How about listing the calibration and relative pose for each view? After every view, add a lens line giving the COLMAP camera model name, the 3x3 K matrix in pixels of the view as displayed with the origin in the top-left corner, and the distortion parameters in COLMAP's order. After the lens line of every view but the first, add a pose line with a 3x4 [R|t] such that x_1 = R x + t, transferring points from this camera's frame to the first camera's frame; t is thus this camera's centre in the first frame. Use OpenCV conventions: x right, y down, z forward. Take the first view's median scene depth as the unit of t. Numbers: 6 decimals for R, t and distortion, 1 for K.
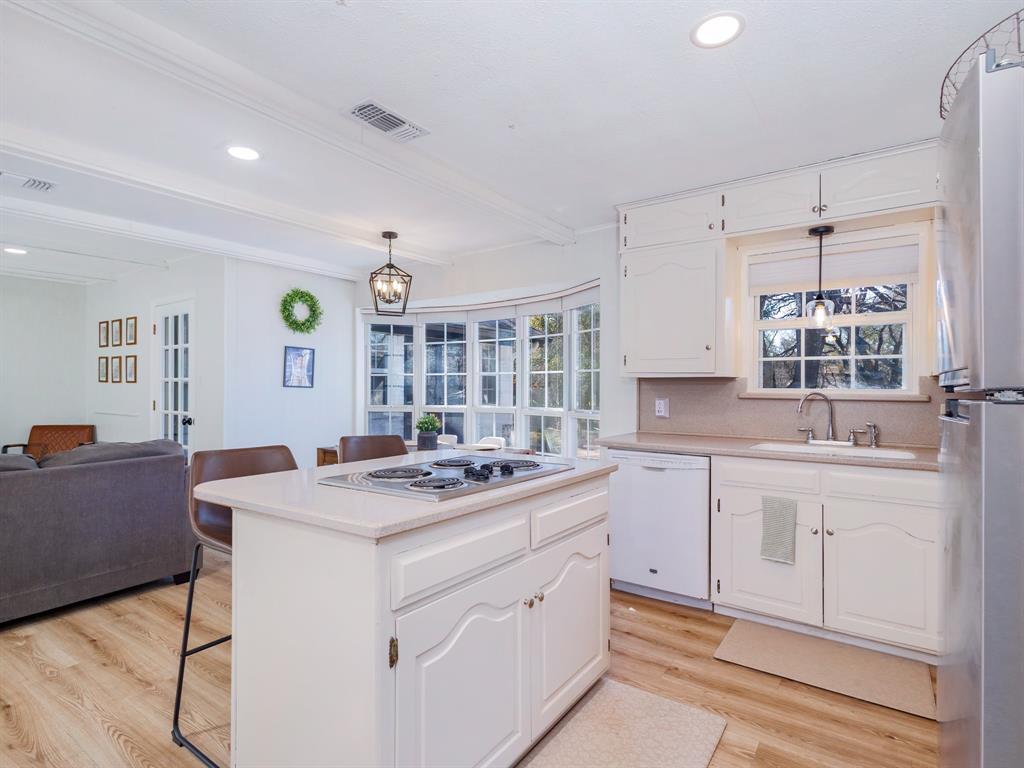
lens RADIAL K [[553.9, 0, 512.0], [0, 553.9, 384.0], [0, 0, 1]] dist [0.006063, -0.000644]
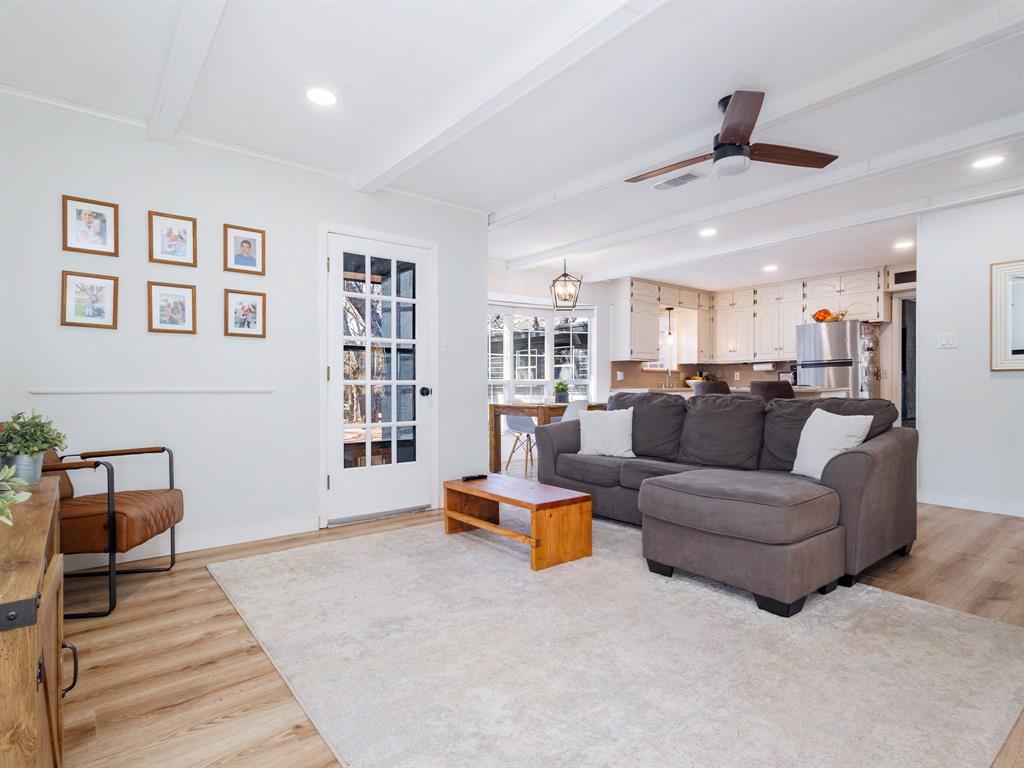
lens RADIAL K [[534.3, 0, 504.5], [0, 534.3, 390.5], [0, 0, 1]] dist [0.008691, 0.001008]
pose [[0.272530, -0.013405, 0.962054, -1.774468], [-0.003418, 0.999883, 0.014901, 0.070098], [-0.962141, -0.007350, 0.272452, 0.870260]]
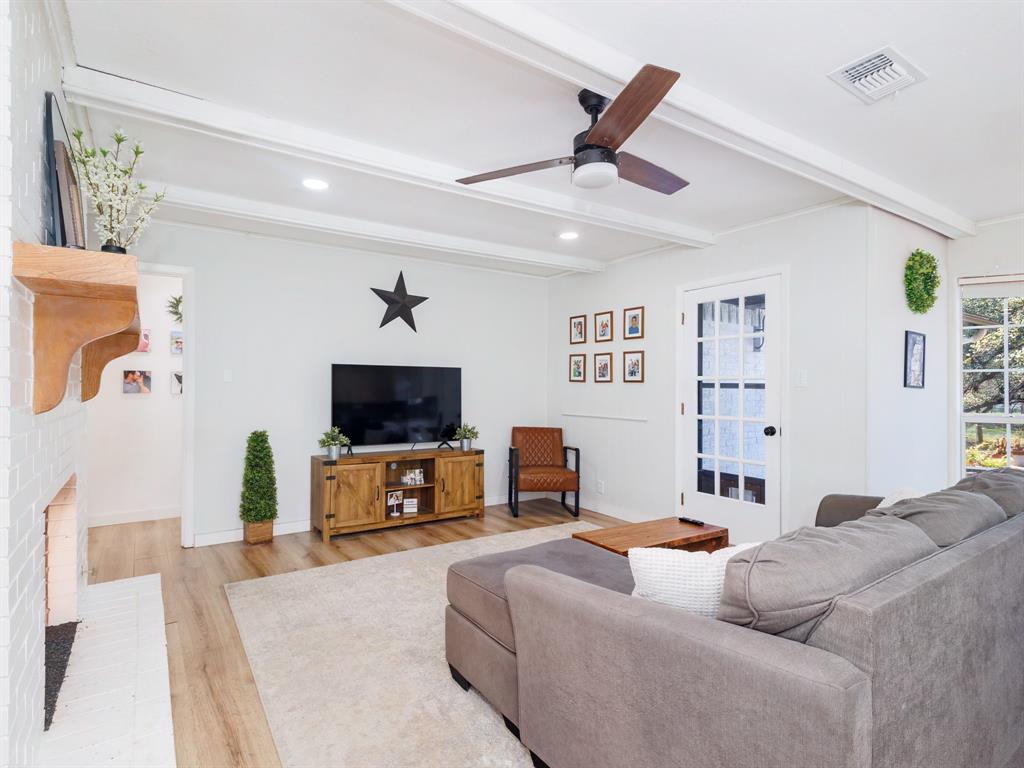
lens RADIAL K [[534.3, 0, 504.5], [0, 534.3, 390.5], [0, 0, 1]] dist [0.008691, 0.001008]
pose [[0.936489, 0.001771, -0.350693, -0.881807], [0.003089, 0.999907, 0.013300, -0.002050], [0.350684, -0.013538, 0.936396, 0.206381]]
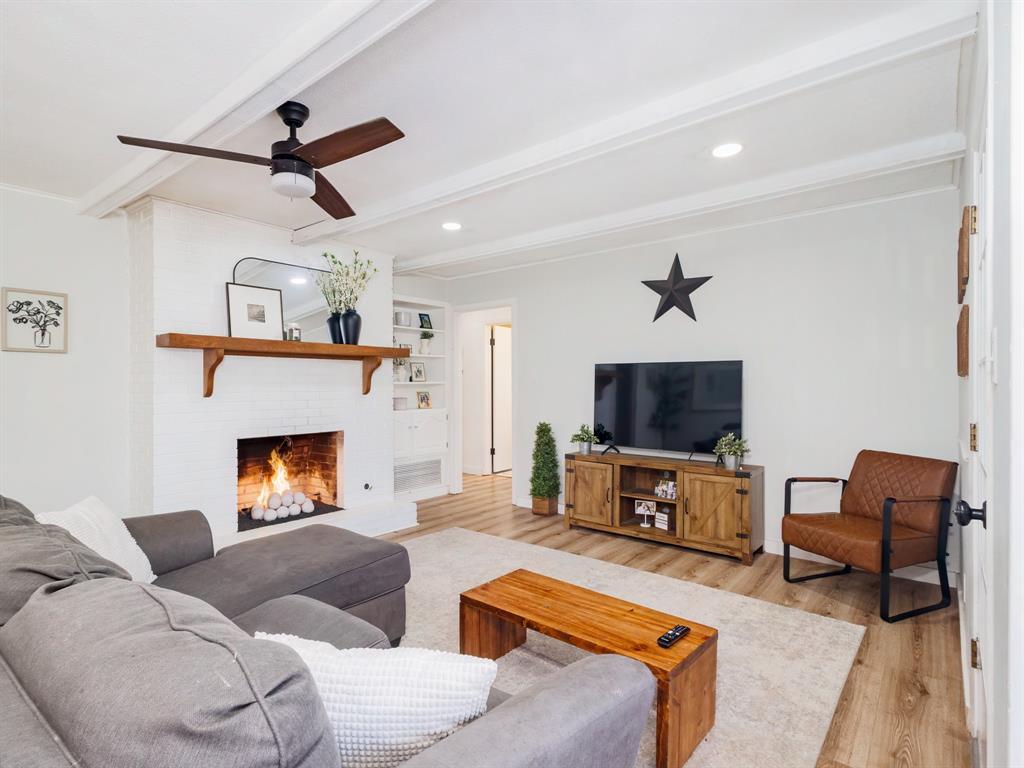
lens RADIAL K [[534.3, 0, 504.5], [0, 534.3, 390.5], [0, 0, 1]] dist [0.008691, 0.001008]
pose [[-0.067253, 0.006884, -0.997712, -0.408855], [0.008290, 0.999946, 0.006340, 0.005403], [0.997702, -0.007845, -0.067306, 1.051175]]
